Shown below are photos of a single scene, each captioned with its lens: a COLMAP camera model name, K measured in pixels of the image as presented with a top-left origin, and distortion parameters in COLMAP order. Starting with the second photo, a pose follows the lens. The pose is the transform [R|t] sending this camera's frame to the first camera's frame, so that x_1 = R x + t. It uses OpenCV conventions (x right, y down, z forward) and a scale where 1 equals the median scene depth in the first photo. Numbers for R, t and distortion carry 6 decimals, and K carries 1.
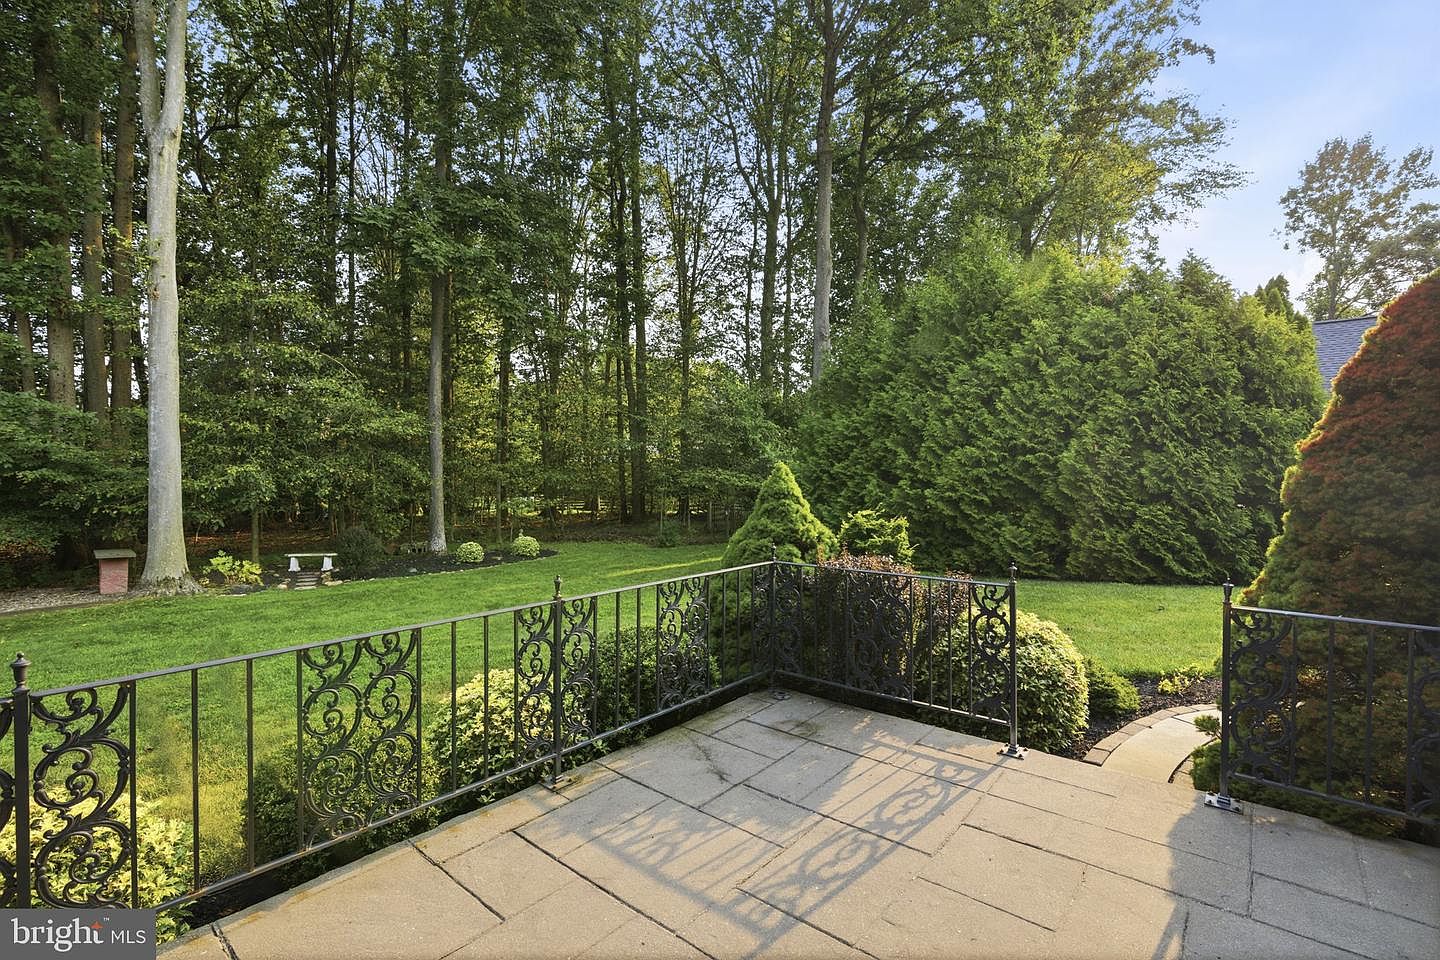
lens RADIAL K [[663.6, 0, 716.6], [0, 663.6, 473.6], [0, 0, 1]] dist [-0.001086, 0.001711]
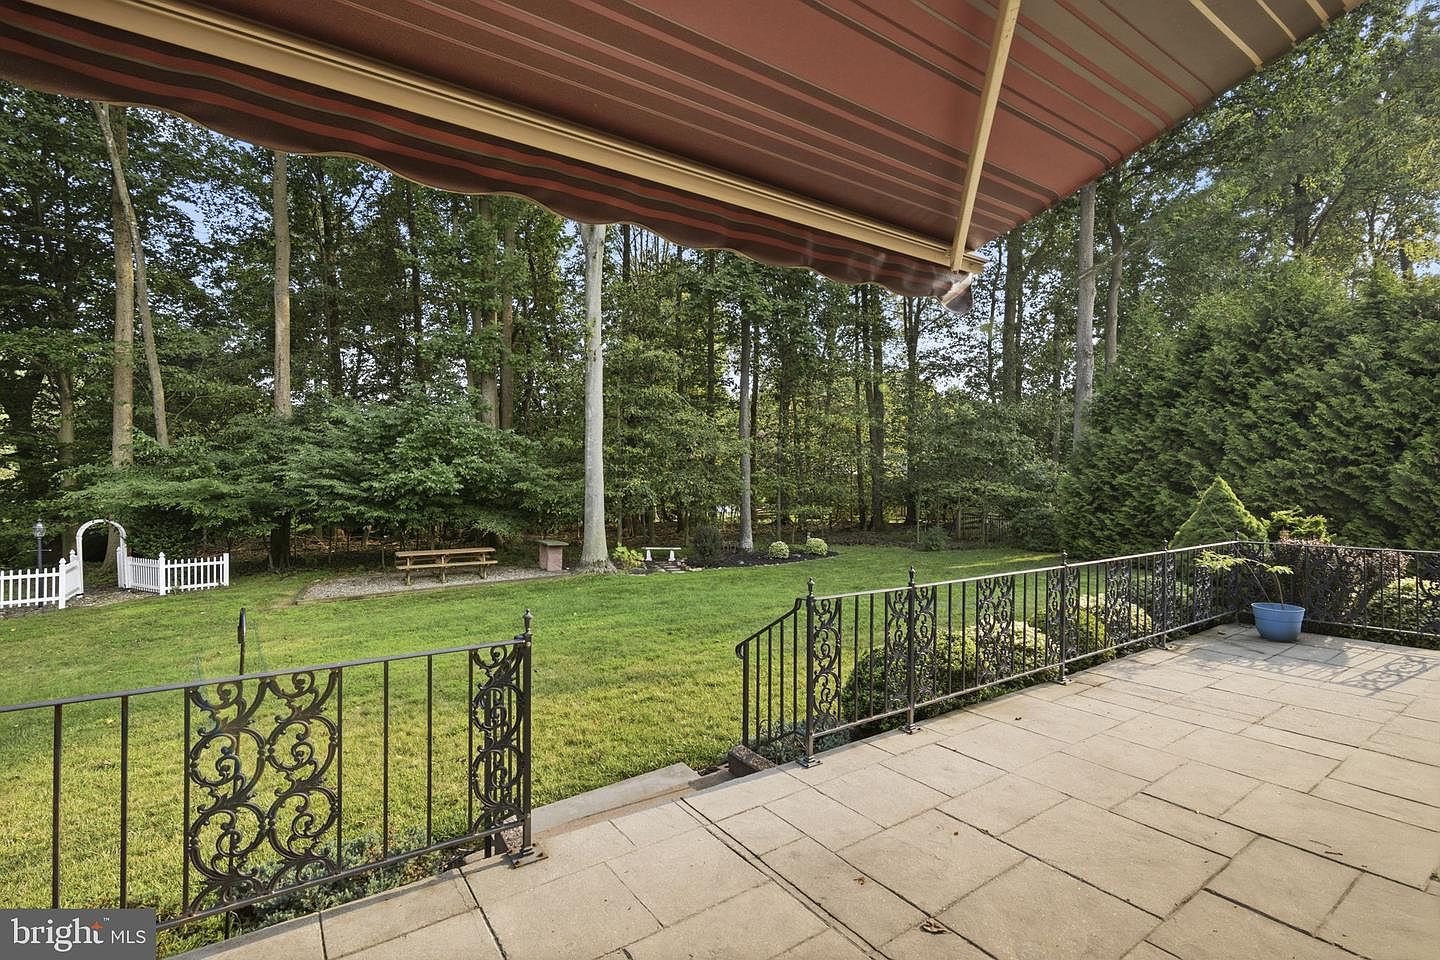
lens RADIAL K [[663.6, 0, 716.6], [0, 663.6, 473.6], [0, 0, 1]] dist [-0.001086, 0.001711]
pose [[0.966047, -0.004853, -0.258319, -0.206774], [0.000402, 0.999851, -0.017282, 0.000176], [0.258365, 0.016592, 0.965905, -0.245697]]
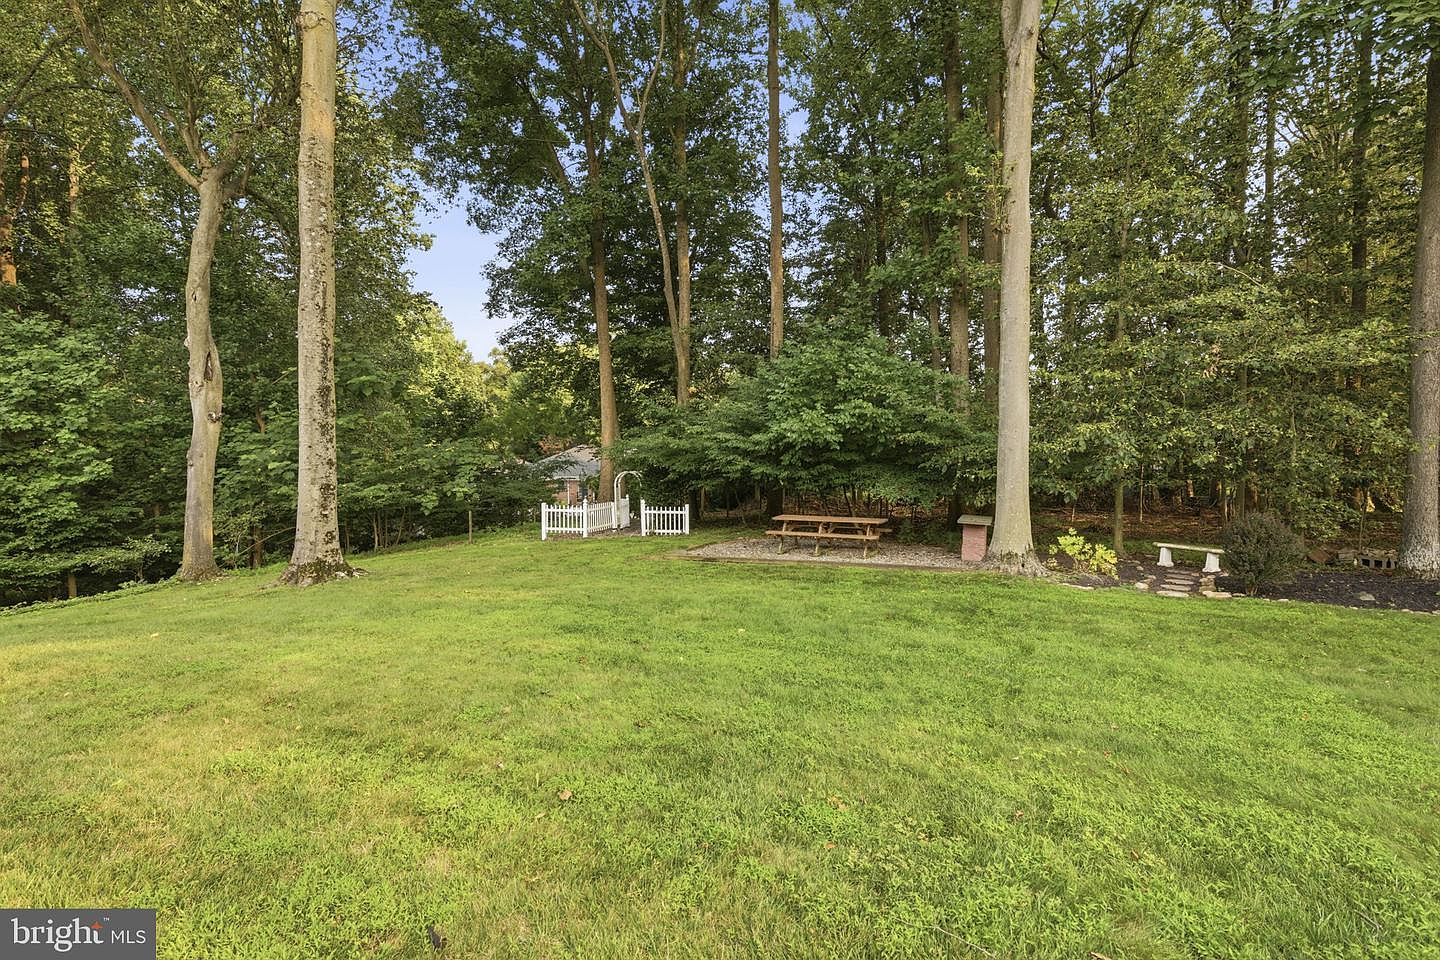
lens RADIAL K [[654.3, 0, 720.0], [0, 654.3, 480.0], [0, 0, 1]] dist [-0.003197, -0.000010]
pose [[0.364727, 0.035728, -0.930429, -0.152230], [-0.007567, 0.999344, 0.035408, 0.030217], [0.931084, -0.005874, 0.364758, 0.295951]]
